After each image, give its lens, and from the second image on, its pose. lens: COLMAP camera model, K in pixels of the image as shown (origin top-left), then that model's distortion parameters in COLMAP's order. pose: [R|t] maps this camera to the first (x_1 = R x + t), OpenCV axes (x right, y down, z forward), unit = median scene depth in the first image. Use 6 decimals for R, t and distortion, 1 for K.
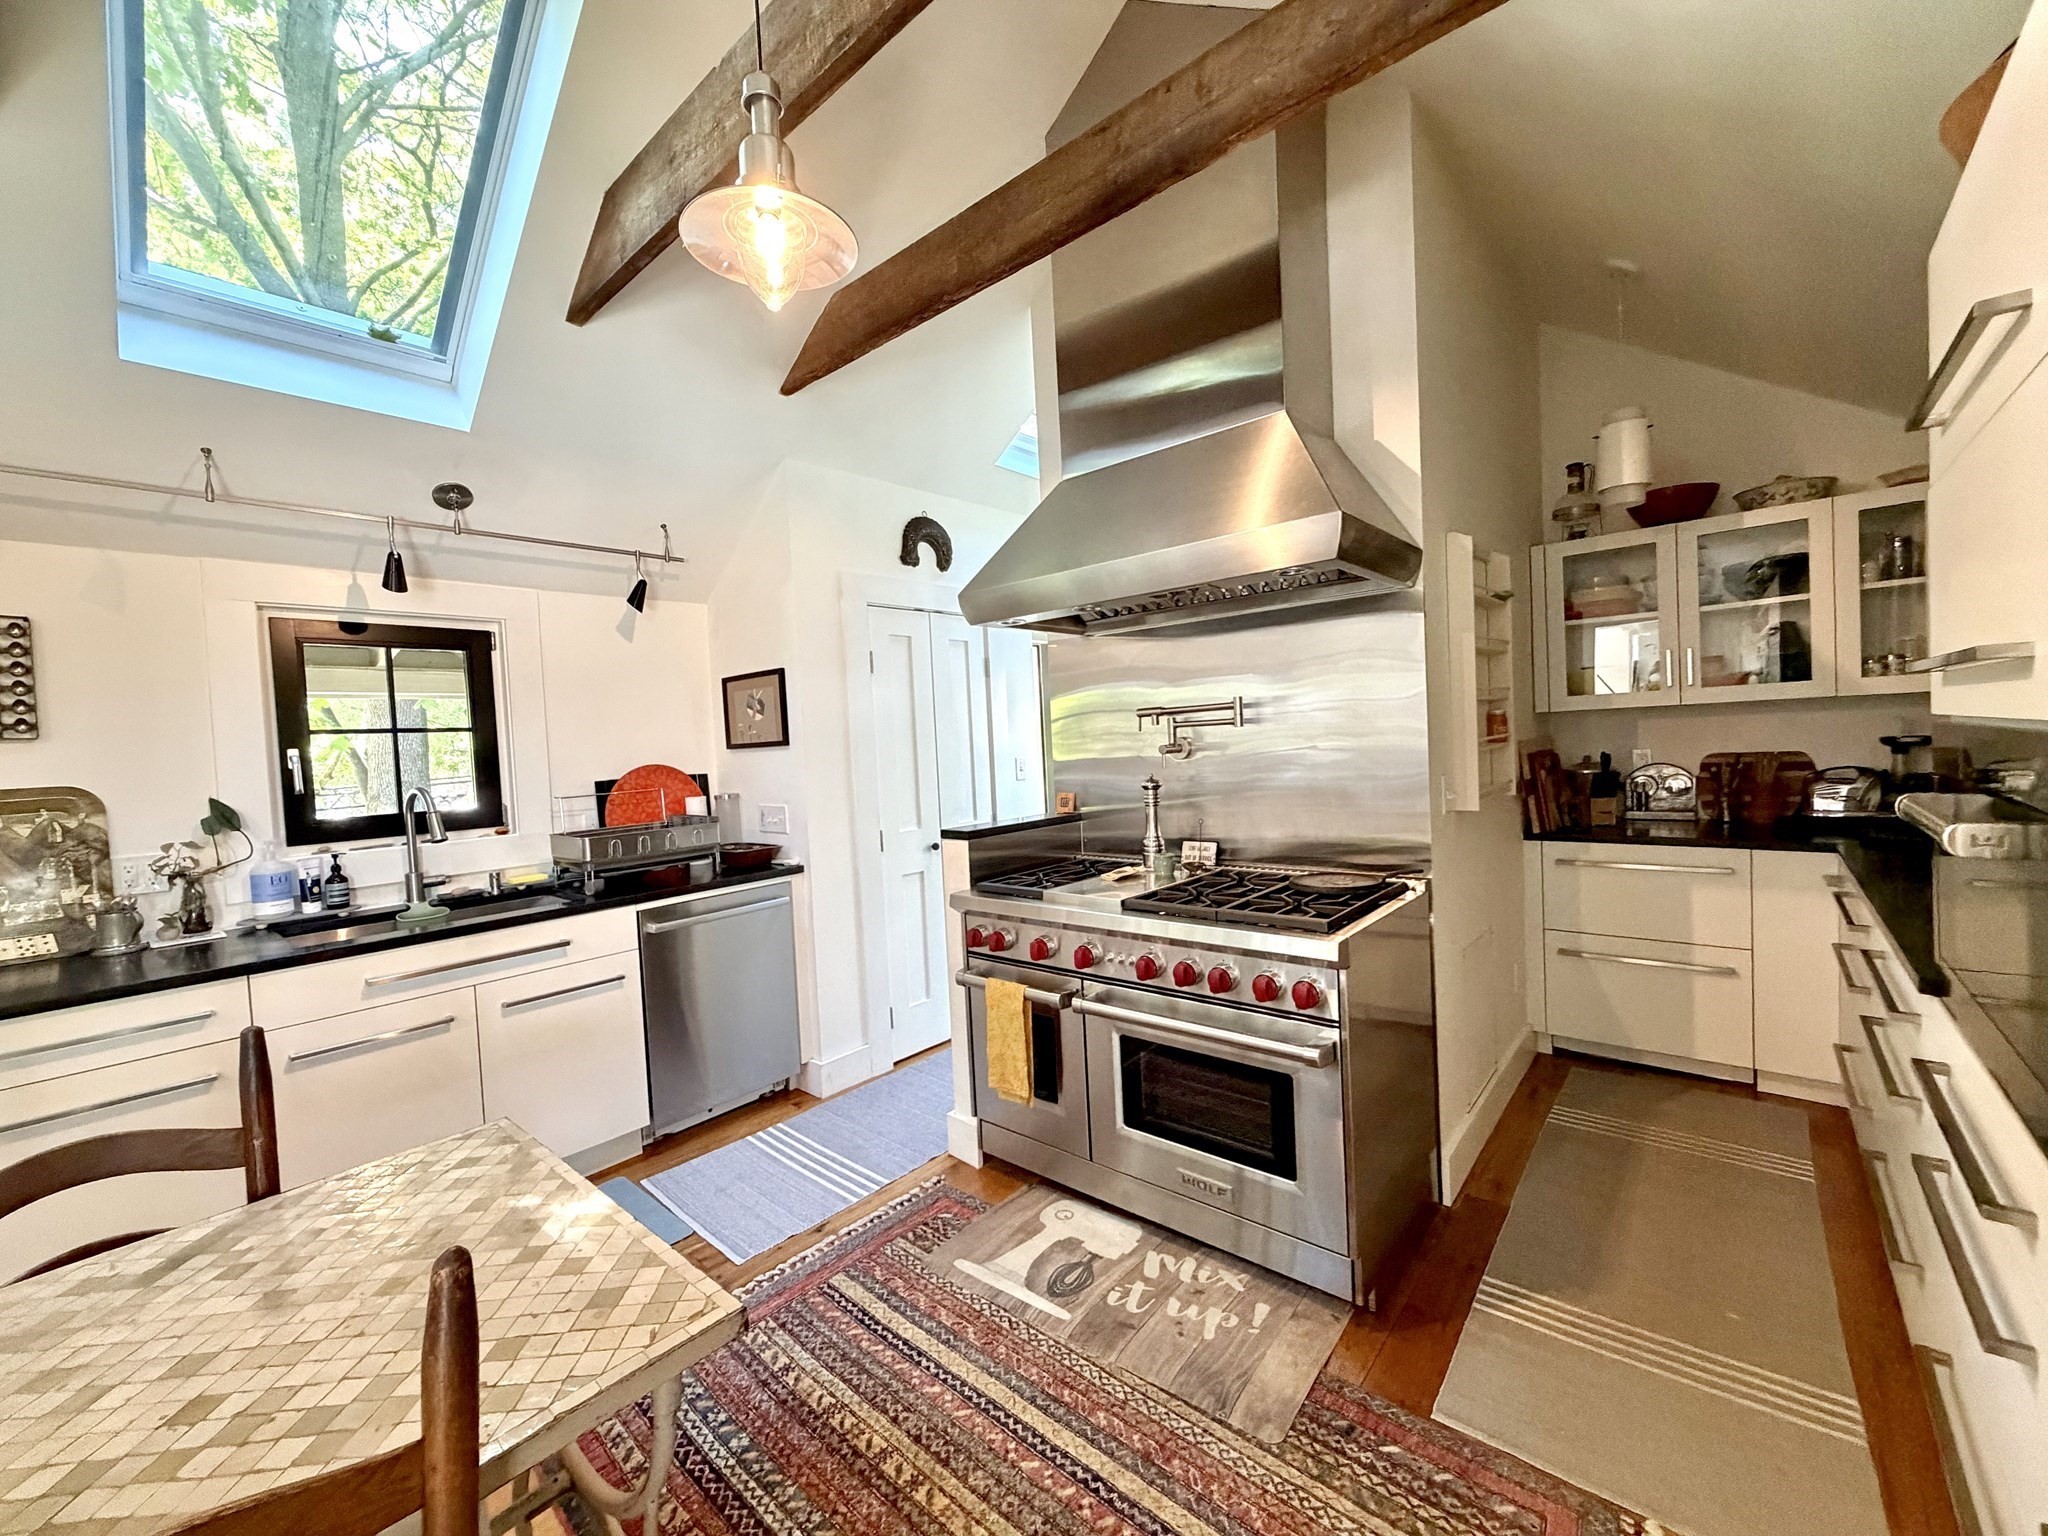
lens RADIAL K [[818.5, 0, 1017.2], [0, 818.5, 769.0], [0, 0, 1]] dist [-0.000805, 0.000357]
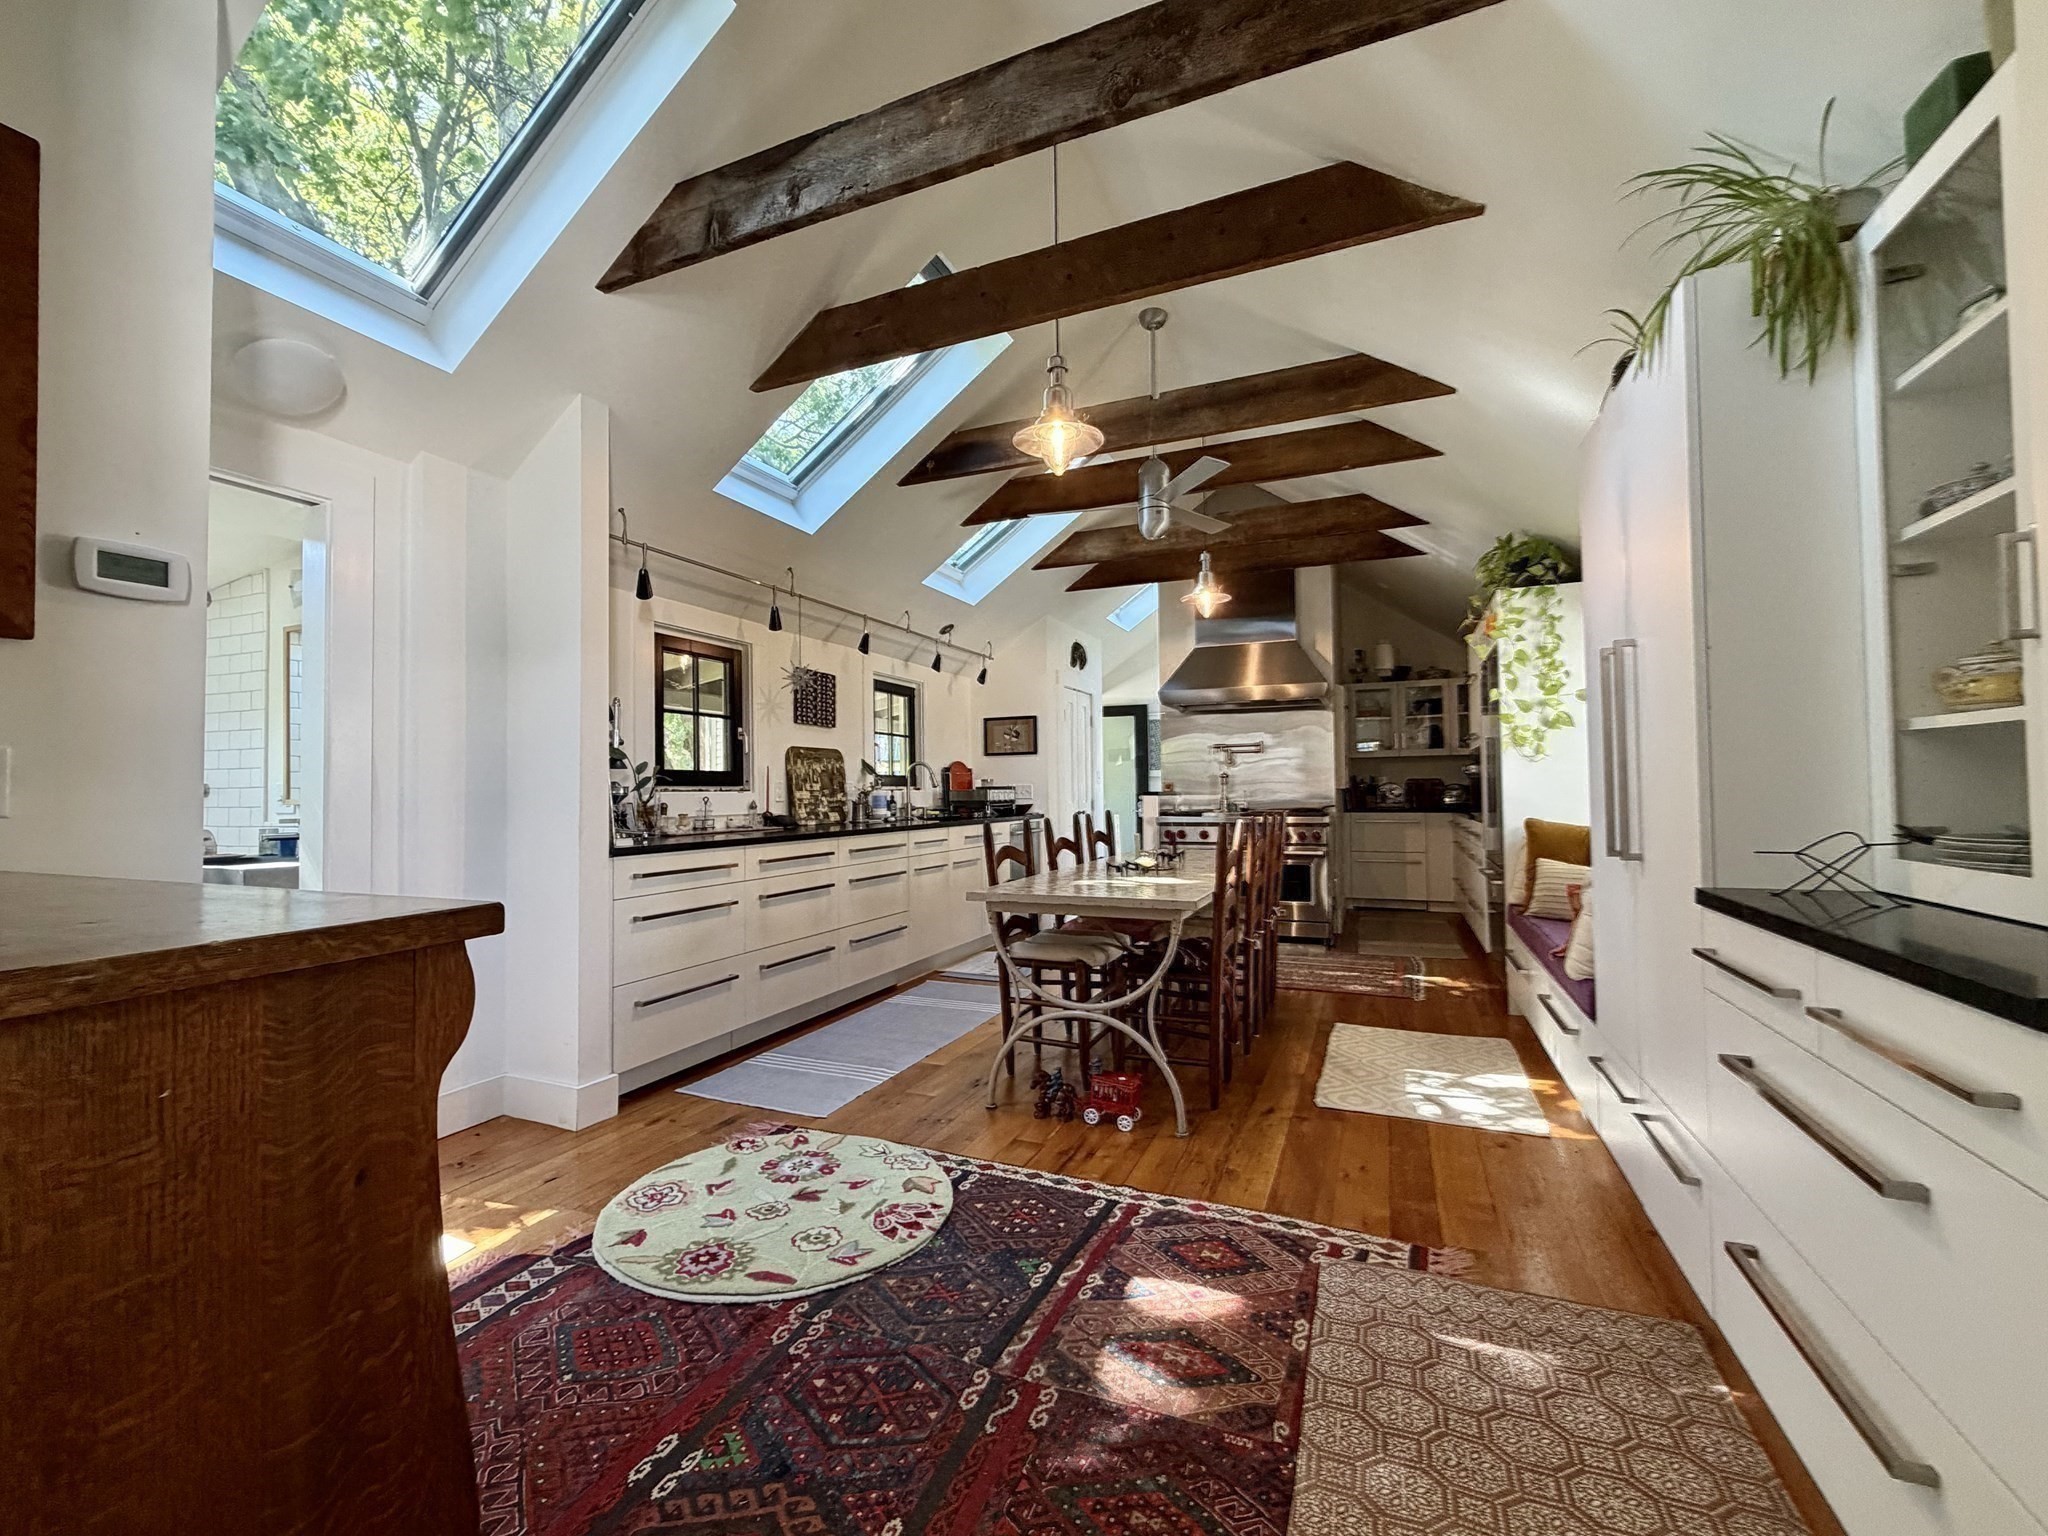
lens RADIAL K [[860.7, 0, 1012.8], [0, 860.7, 768.1], [0, 0, 1]] dist [-0.000218, 0.000111]
pose [[0.949686, 0.049019, 0.309343, -1.292005], [-0.026359, 0.996682, -0.077013, 0.220729], [-0.312091, 0.064985, 0.947827, -1.280850]]
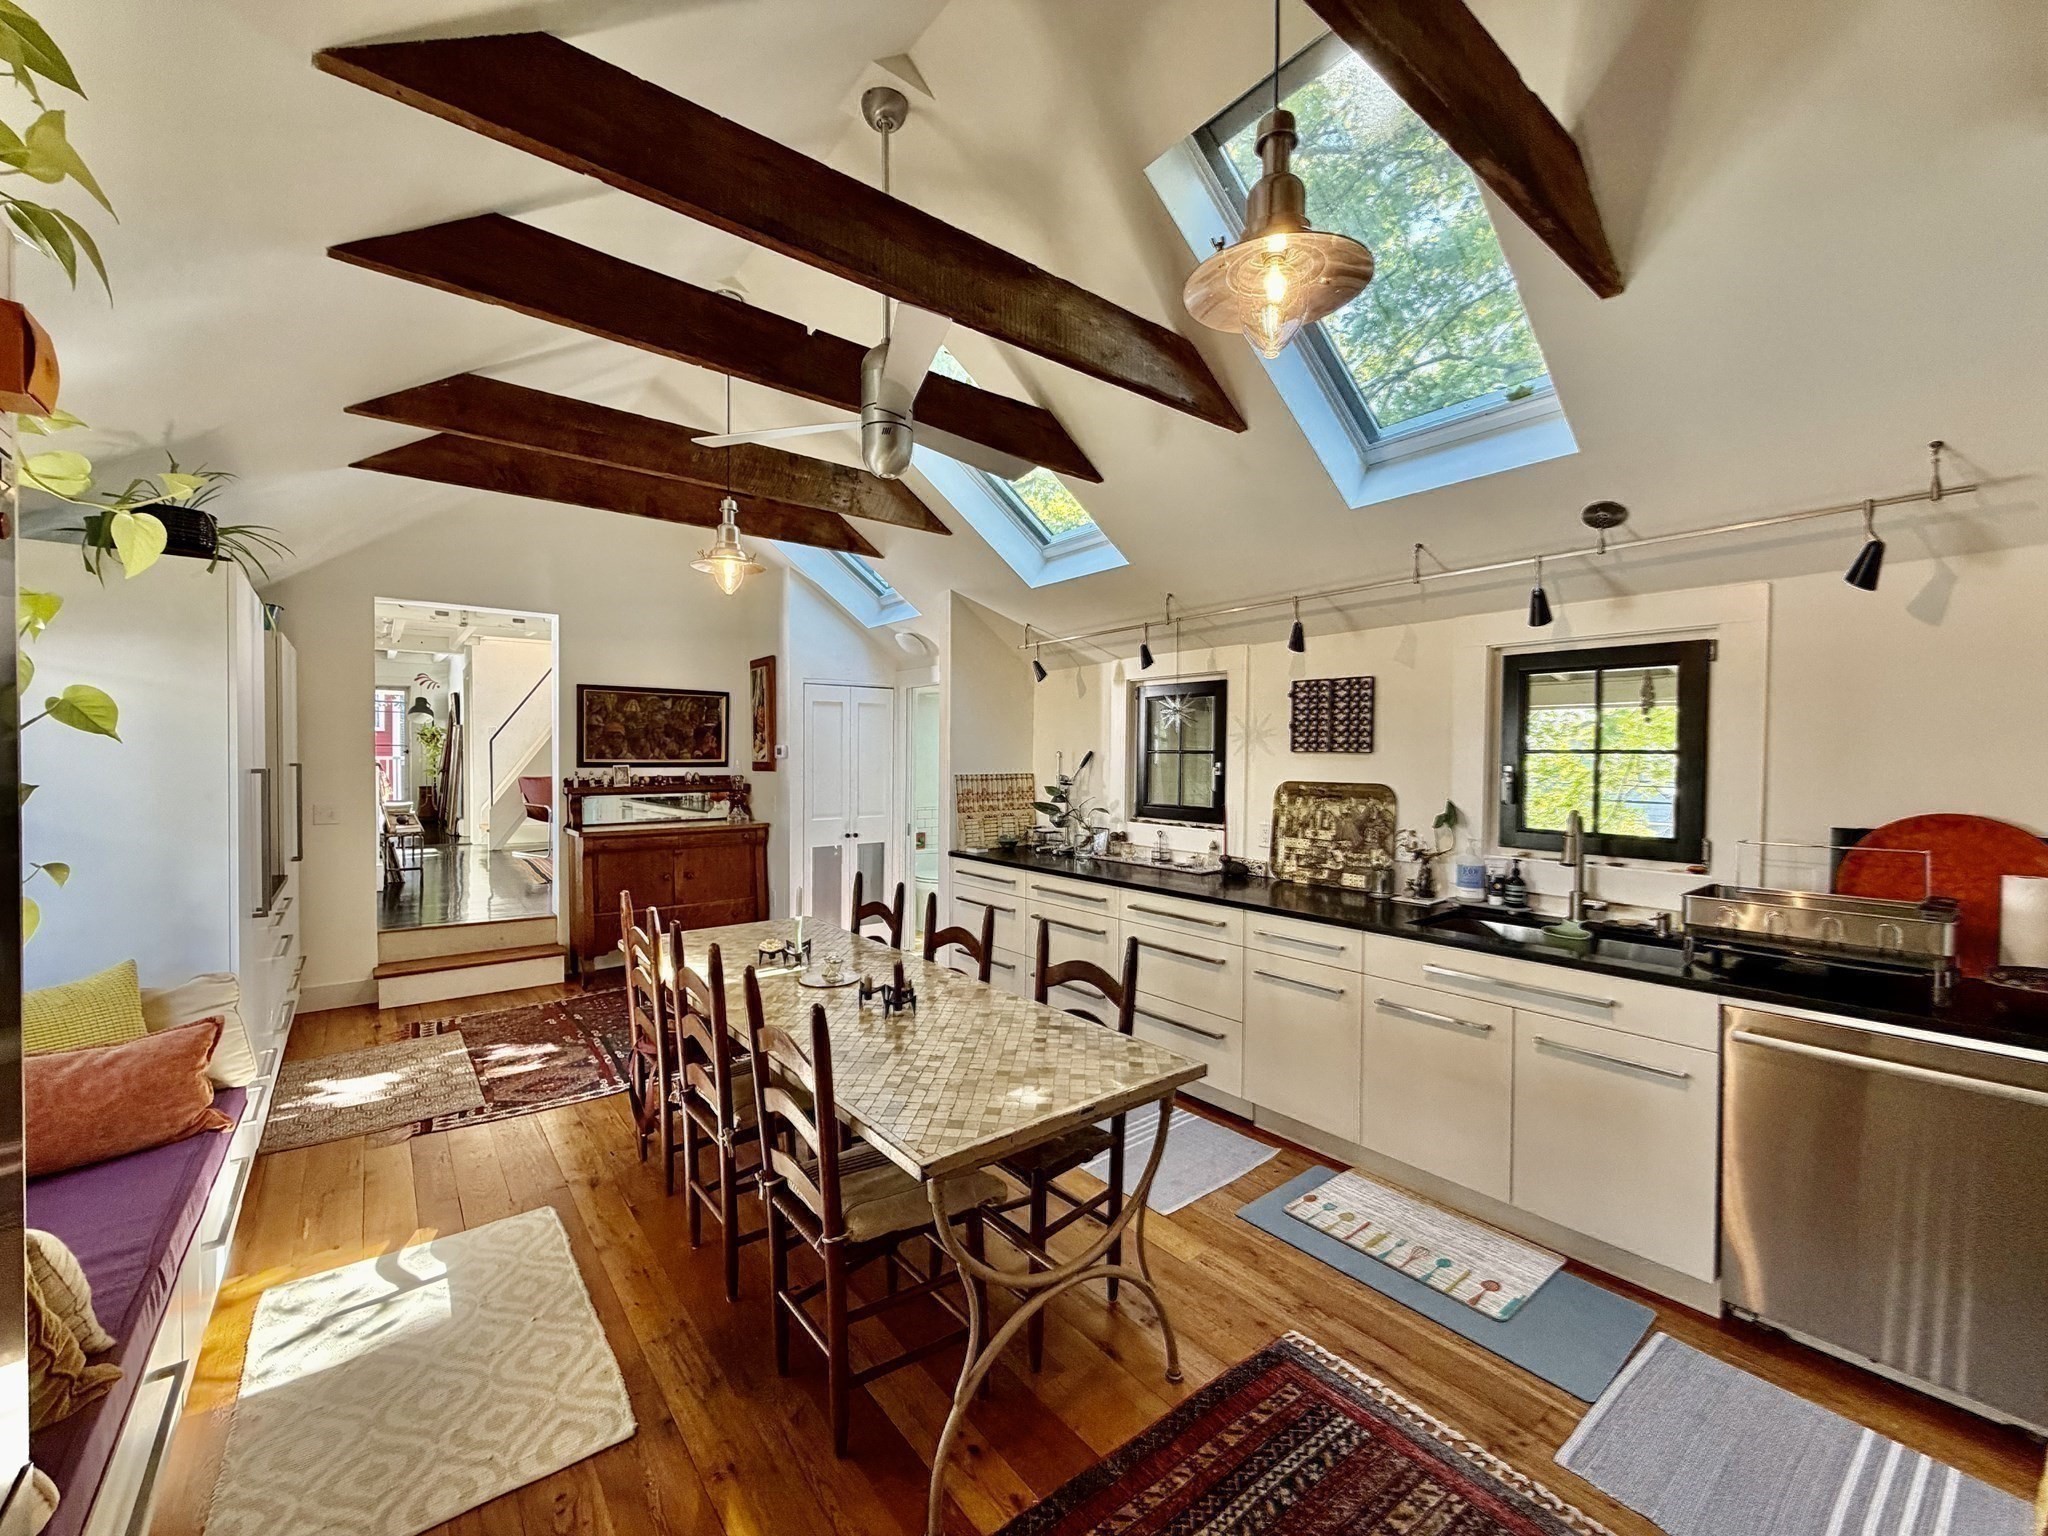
lens RADIAL K [[818.5, 0, 1017.2], [0, 818.5, 769.0], [0, 0, 1]] dist [-0.000805, 0.000357]
pose [[-0.176993, 0.065340, -0.982041, 0.426634], [-0.031640, 0.996900, 0.072031, -0.086812], [0.983703, 0.043820, -0.174377, 0.531956]]
